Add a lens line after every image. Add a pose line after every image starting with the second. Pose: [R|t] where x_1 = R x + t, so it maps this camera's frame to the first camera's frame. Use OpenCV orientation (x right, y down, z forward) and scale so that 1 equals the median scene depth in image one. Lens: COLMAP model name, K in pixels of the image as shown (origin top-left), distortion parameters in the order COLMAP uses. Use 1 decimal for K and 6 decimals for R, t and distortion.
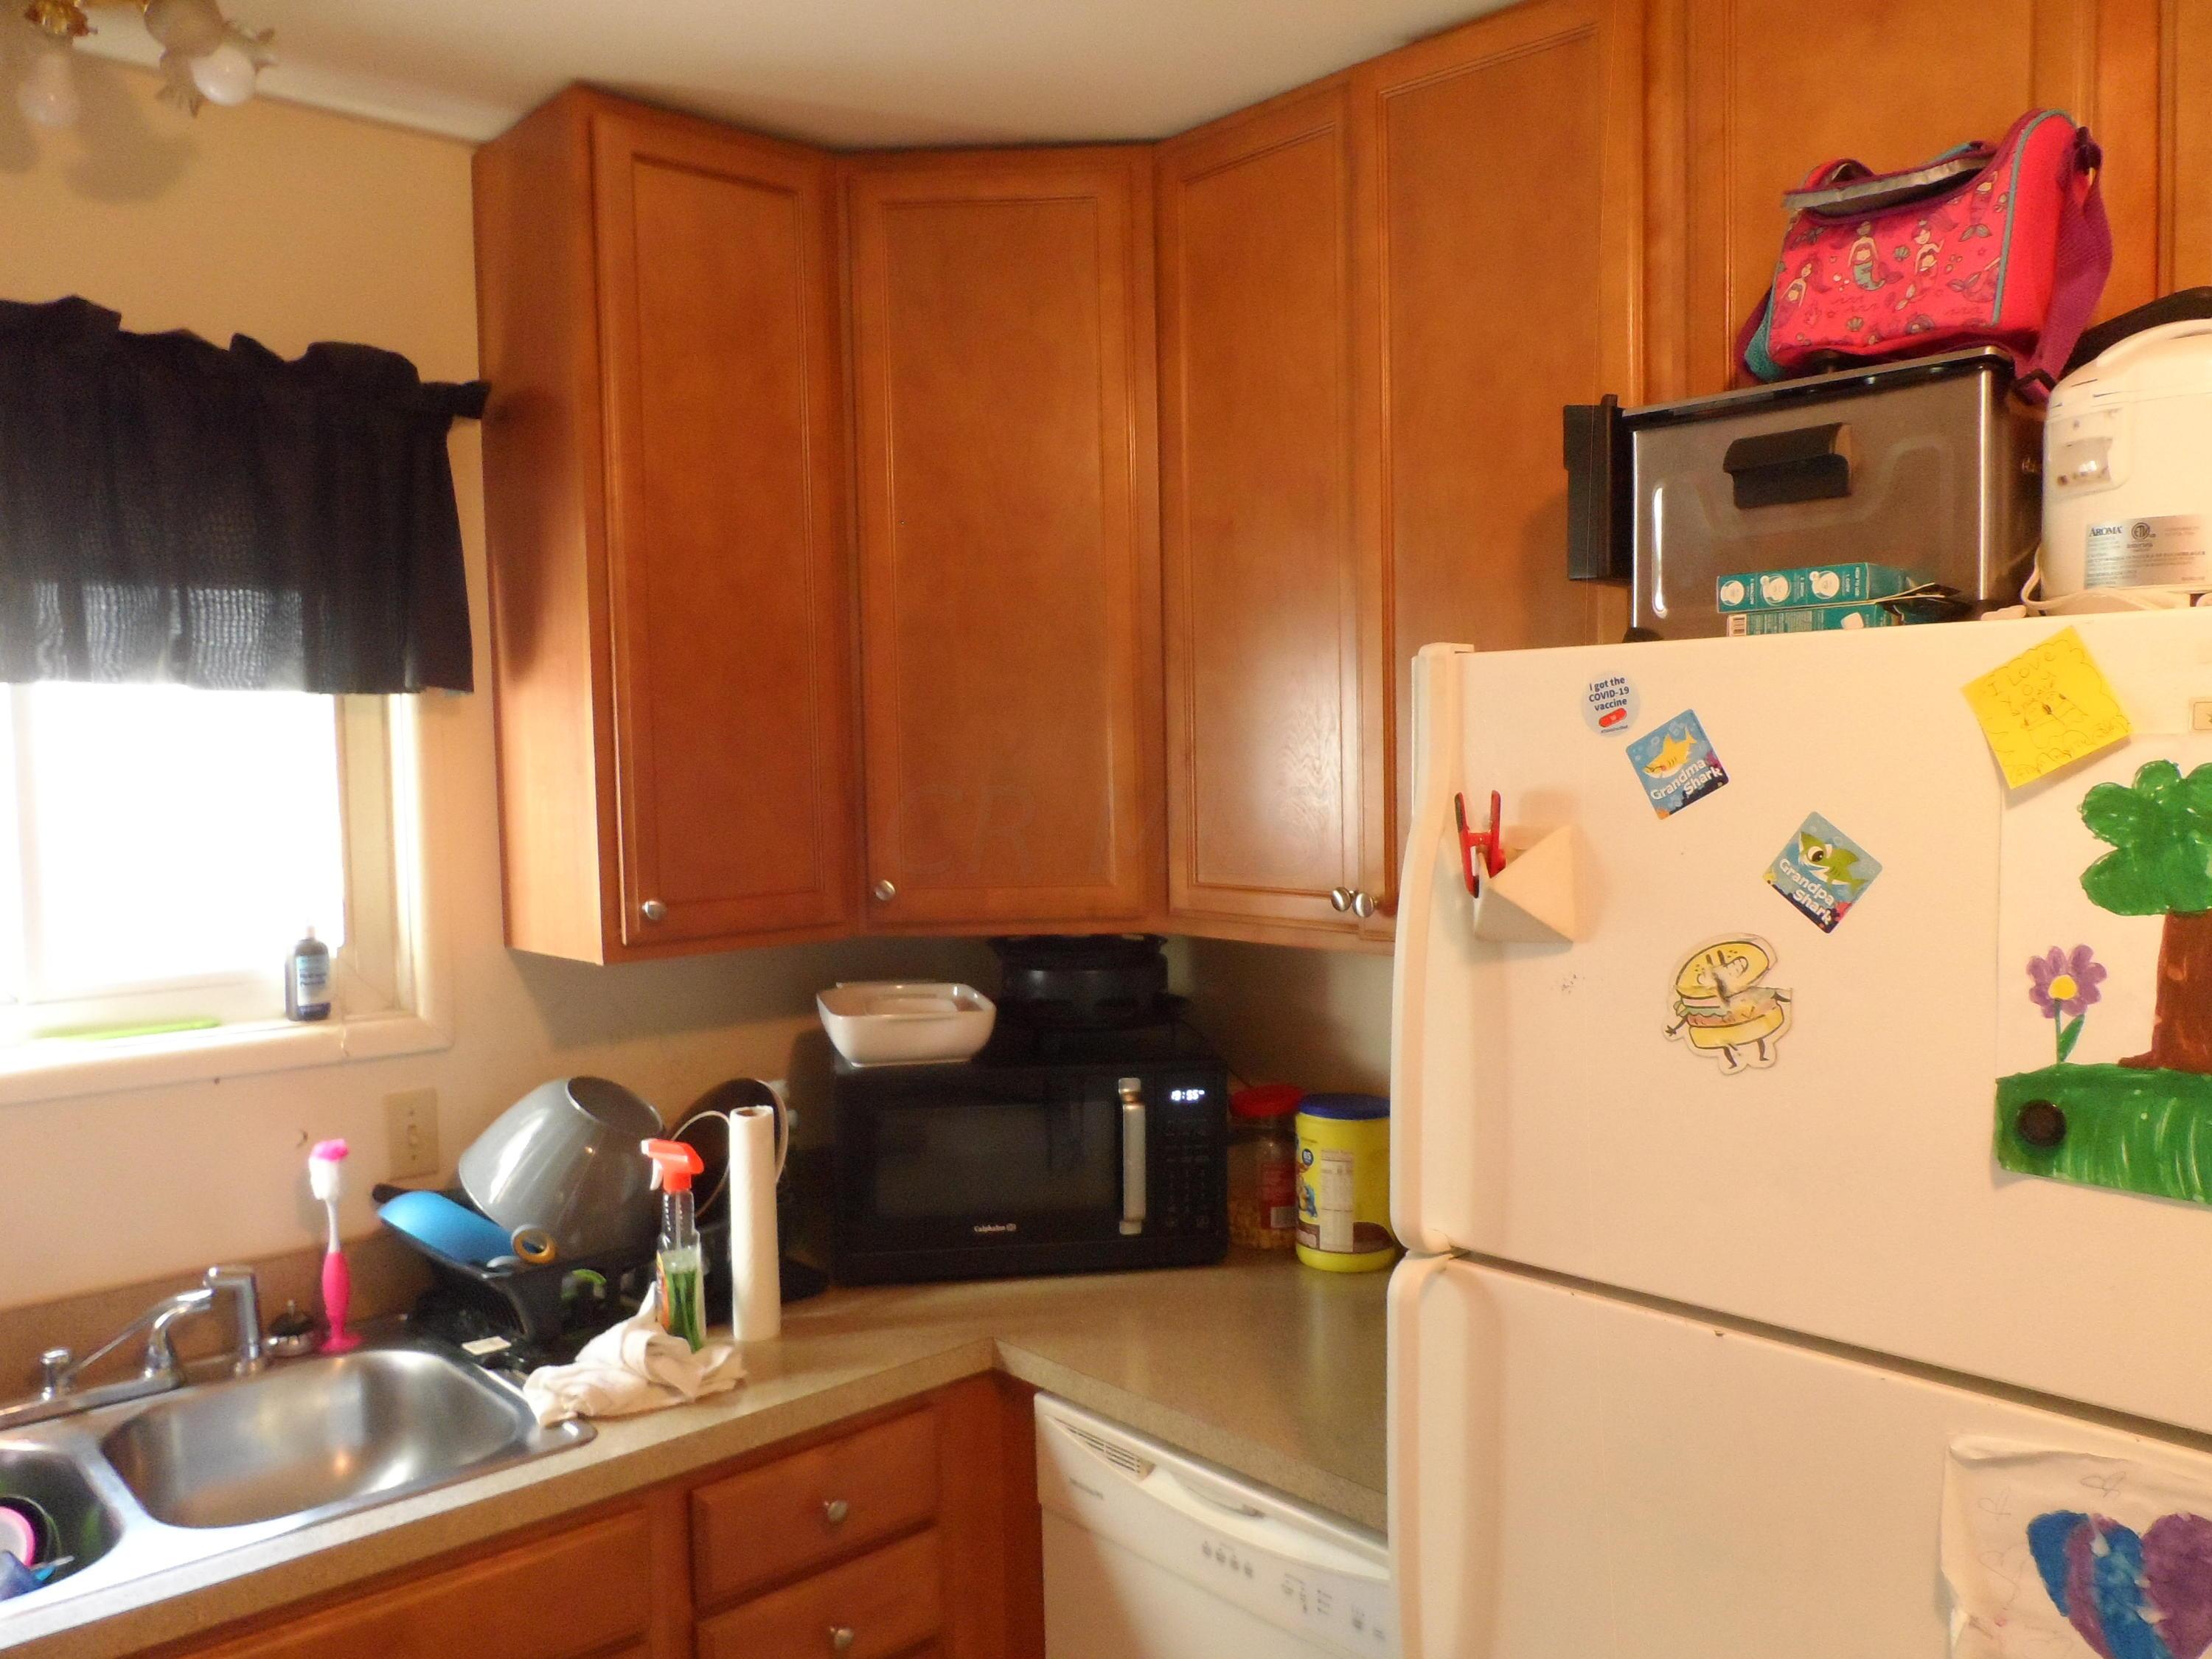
lens RADIAL K [[1704.5, 0, 1106.0], [0, 1704.5, 829.5], [0, 0, 1]] dist [-0.004565, -0.003372]
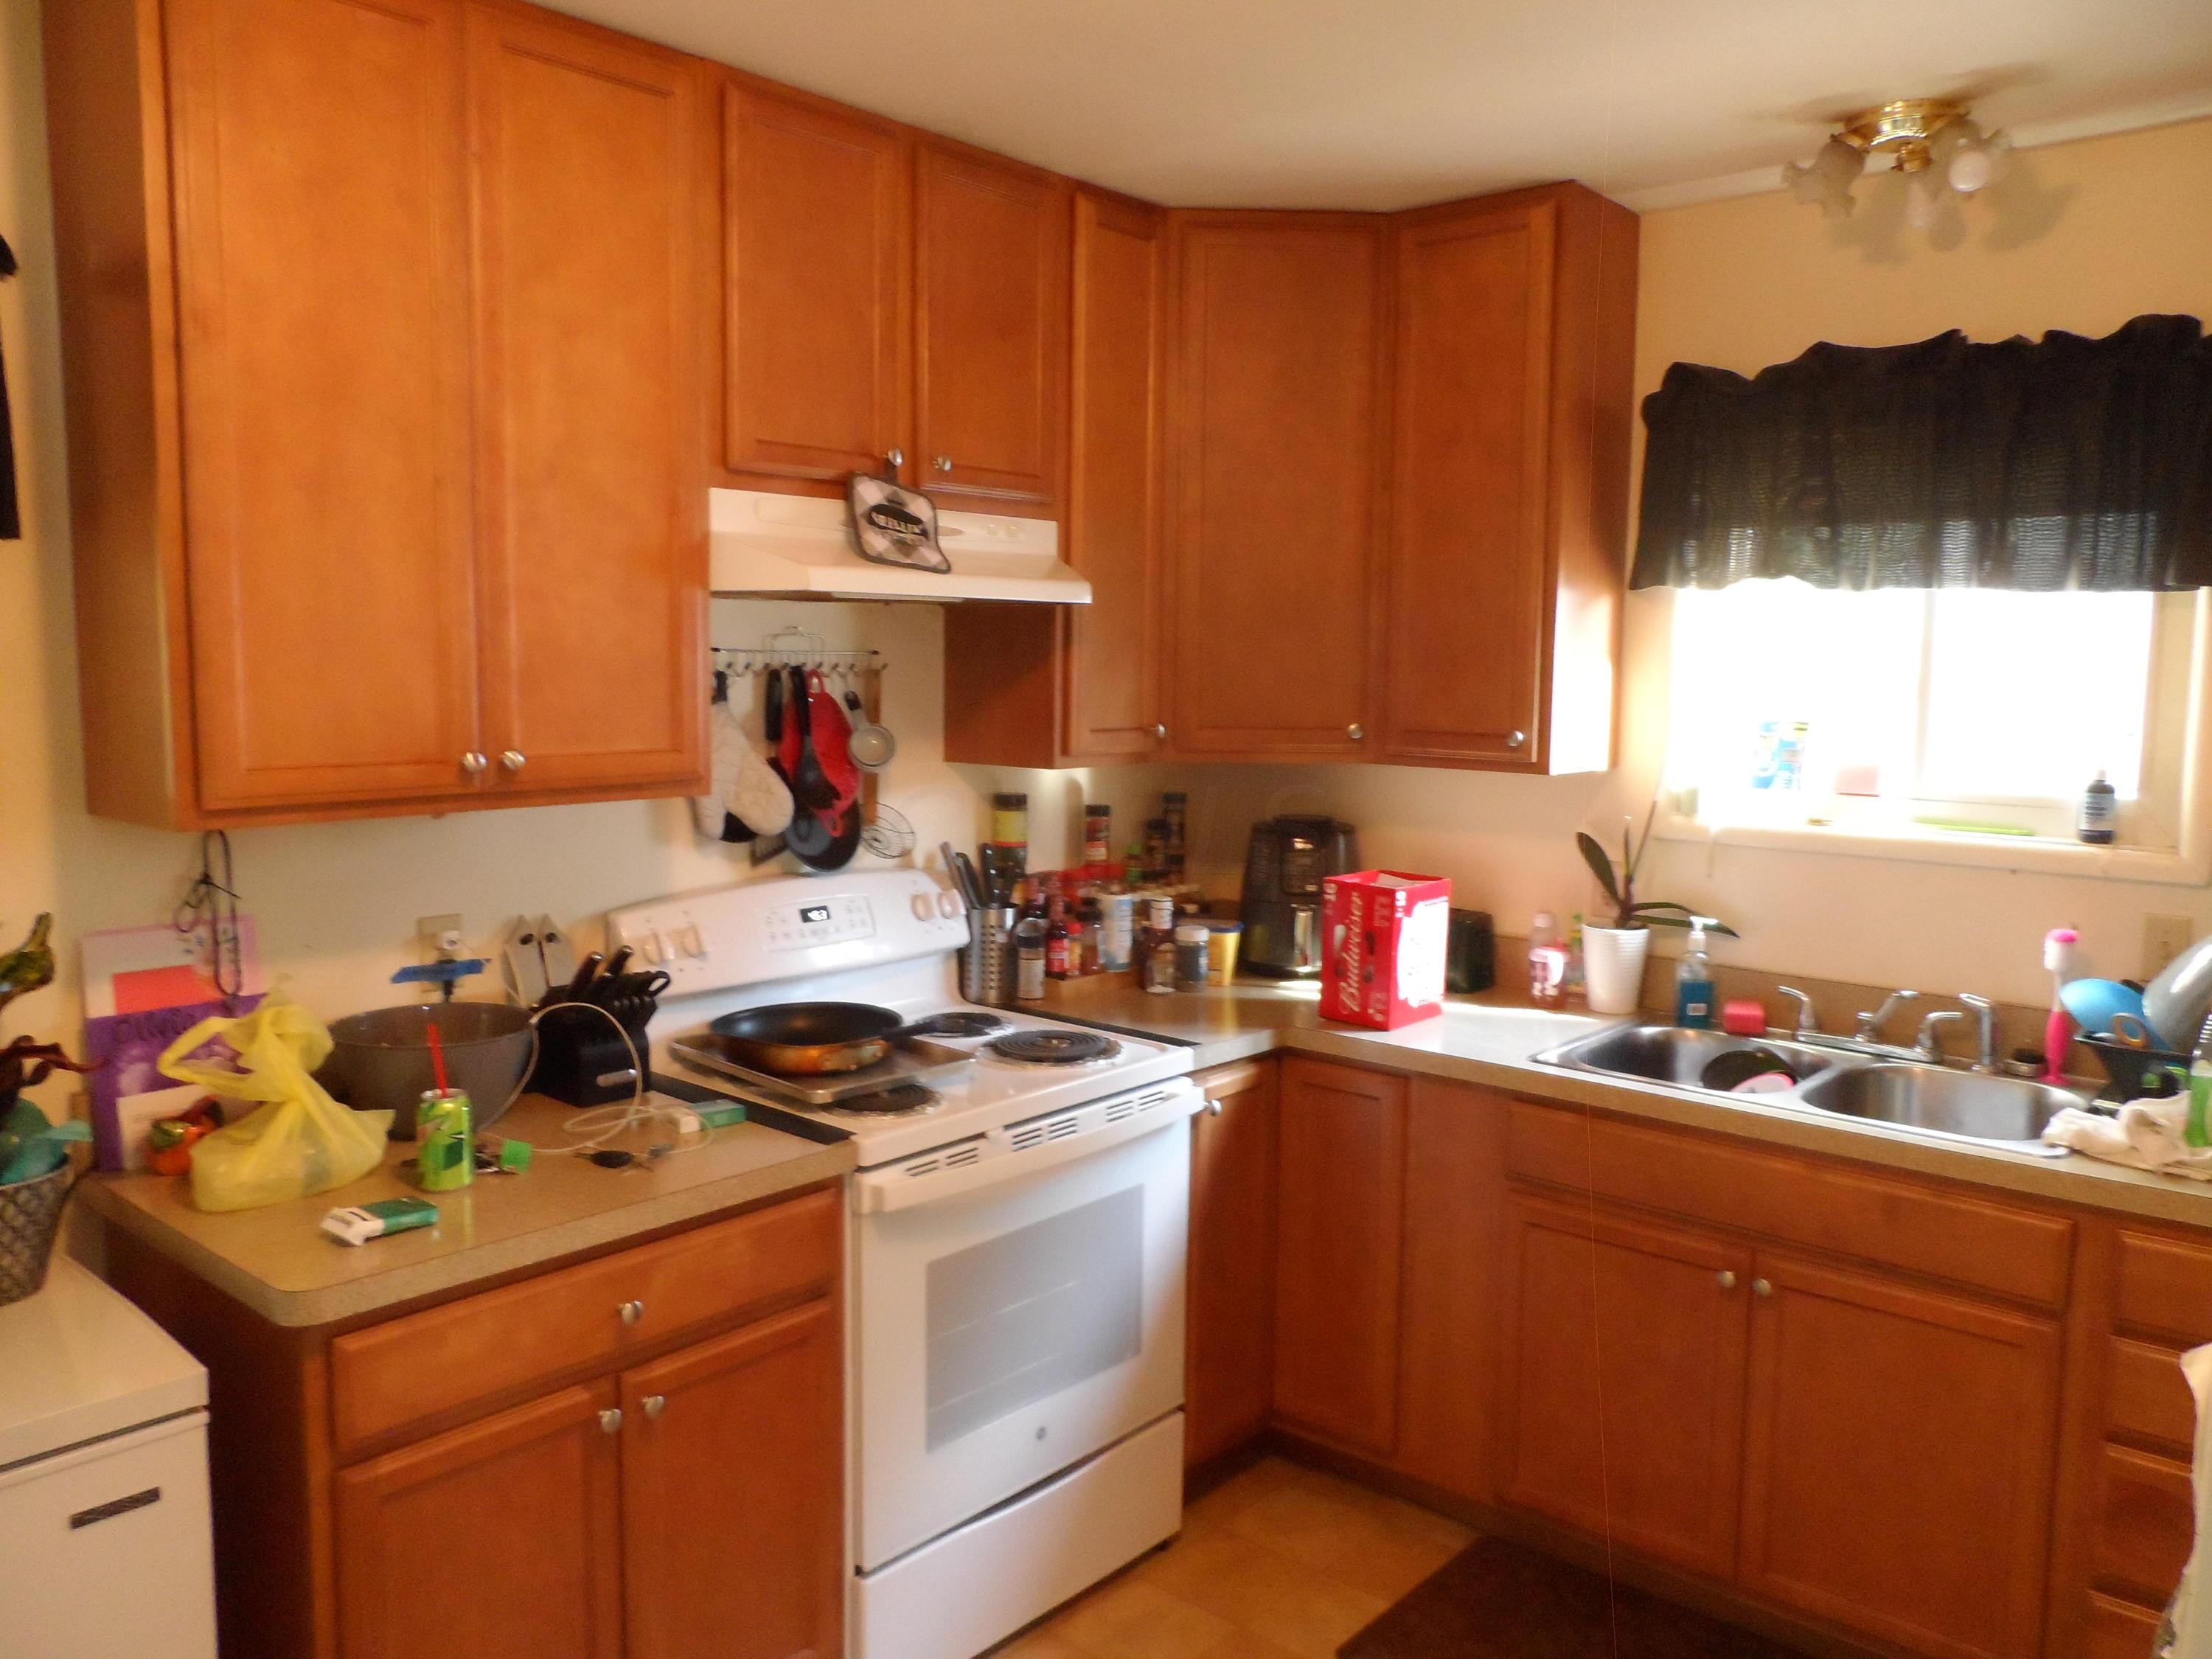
lens RADIAL K [[1704.5, 0, 1106.0], [0, 1704.5, 829.5], [0, 0, 1]] dist [-0.004565, -0.003372]
pose [[0.128592, 0.123365, -0.983994, 0.755406], [-0.053169, 0.991663, 0.117378, -0.011521], [0.990271, 0.037224, 0.134079, 0.071003]]
